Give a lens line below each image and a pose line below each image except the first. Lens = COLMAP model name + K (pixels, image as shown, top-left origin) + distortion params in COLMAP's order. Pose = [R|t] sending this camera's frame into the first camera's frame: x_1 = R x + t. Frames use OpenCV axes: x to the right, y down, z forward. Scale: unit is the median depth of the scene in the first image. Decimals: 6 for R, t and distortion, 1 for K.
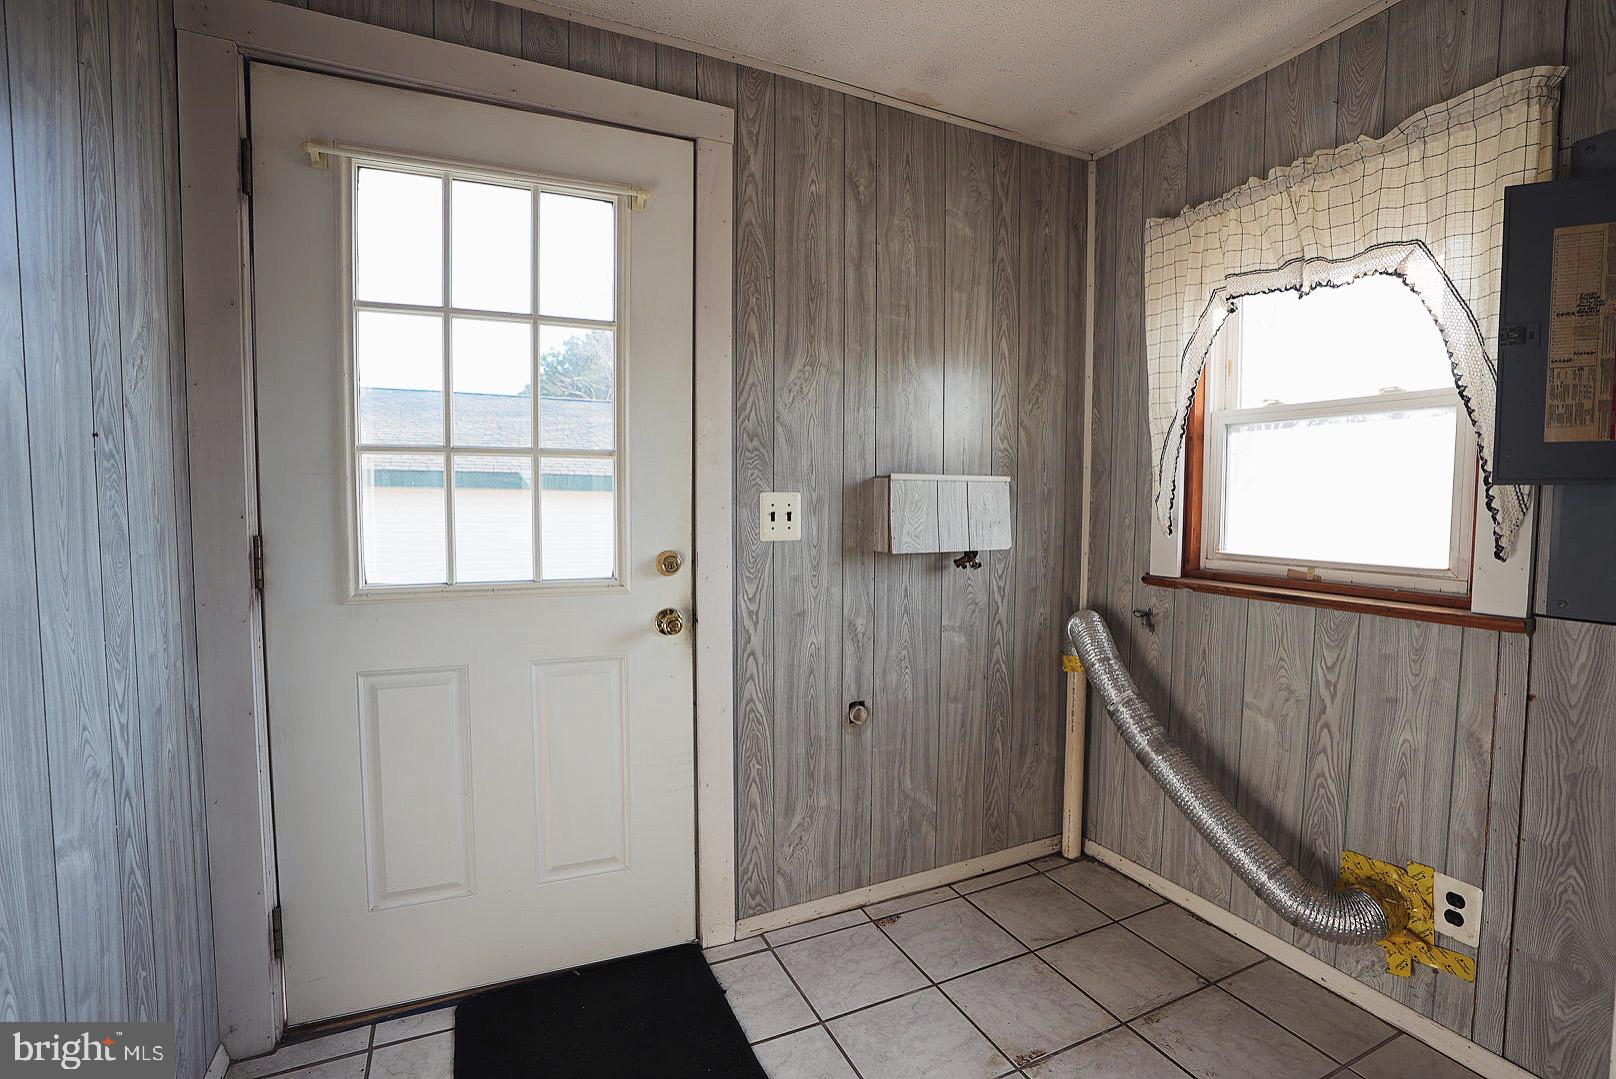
lens RADIAL K [[751.1, 0, 819.2], [0, 751.1, 549.3], [0, 0, 1]] dist [-0.075609, 0.032114]
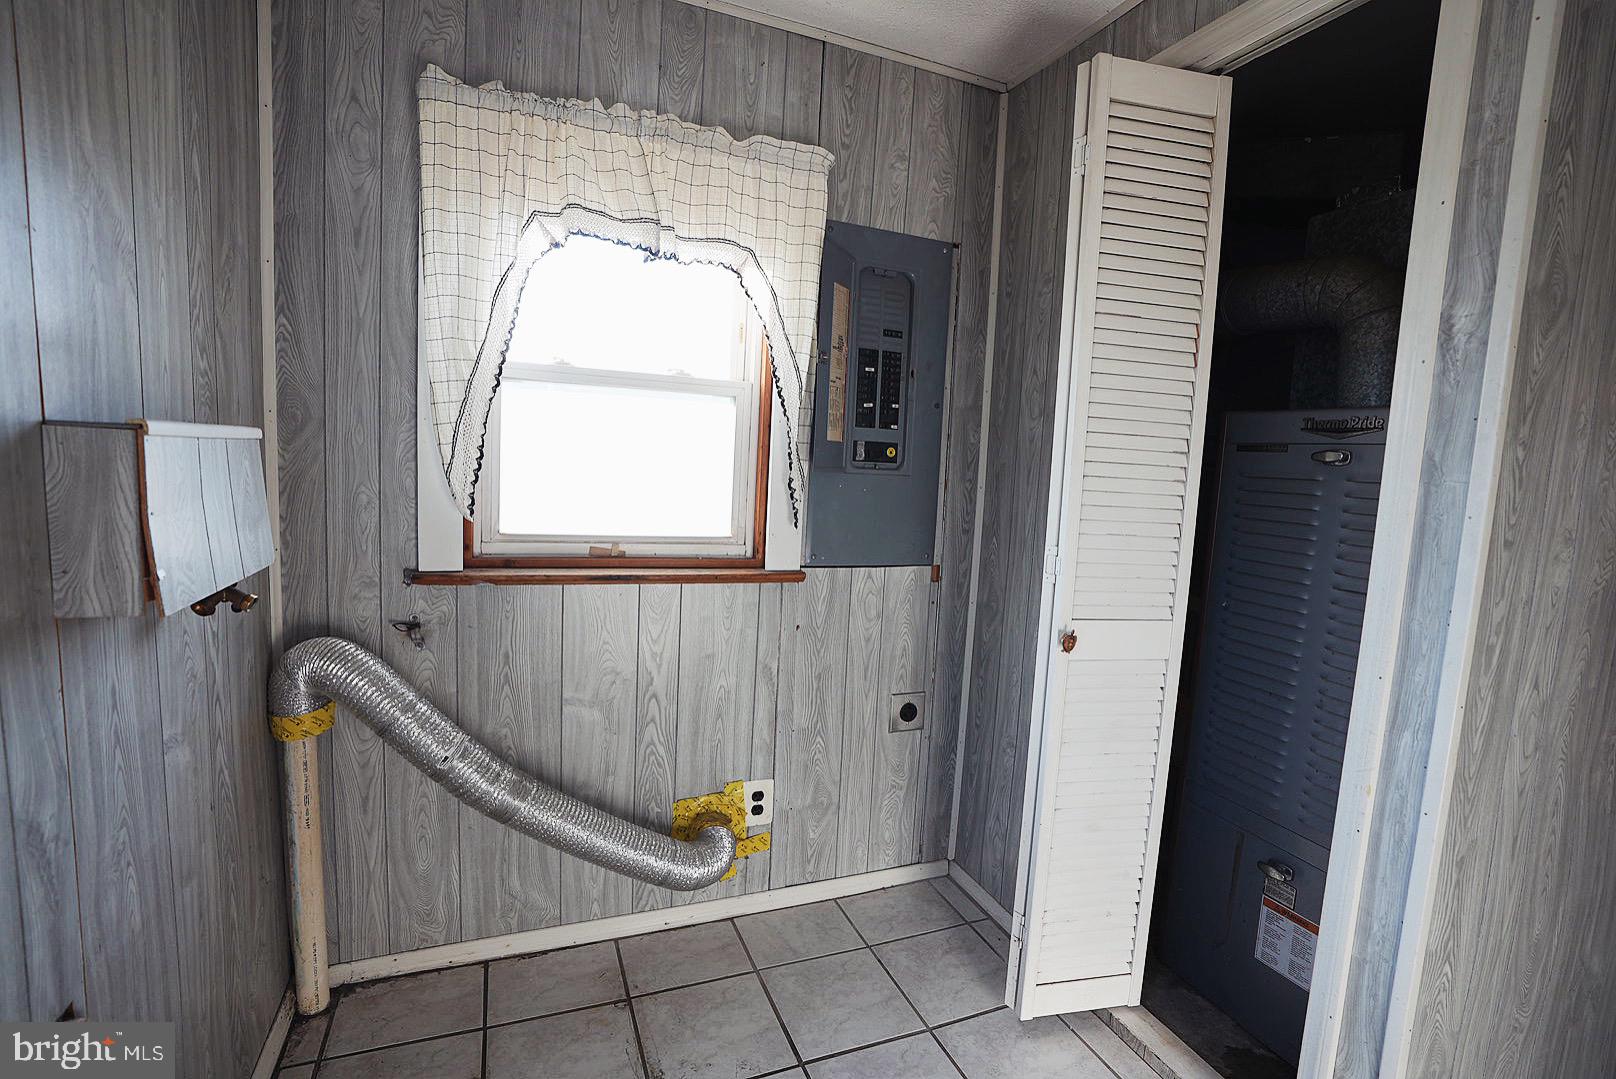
lens RADIAL K [[751.1, 0, 819.2], [0, 751.1, 549.3], [0, 0, 1]] dist [-0.075609, 0.032114]
pose [[0.053929, -0.116698, 0.991702, -0.305934], [0.013338, 0.993143, 0.116143, -0.080936], [-0.998456, 0.006964, 0.055116, 0.694198]]
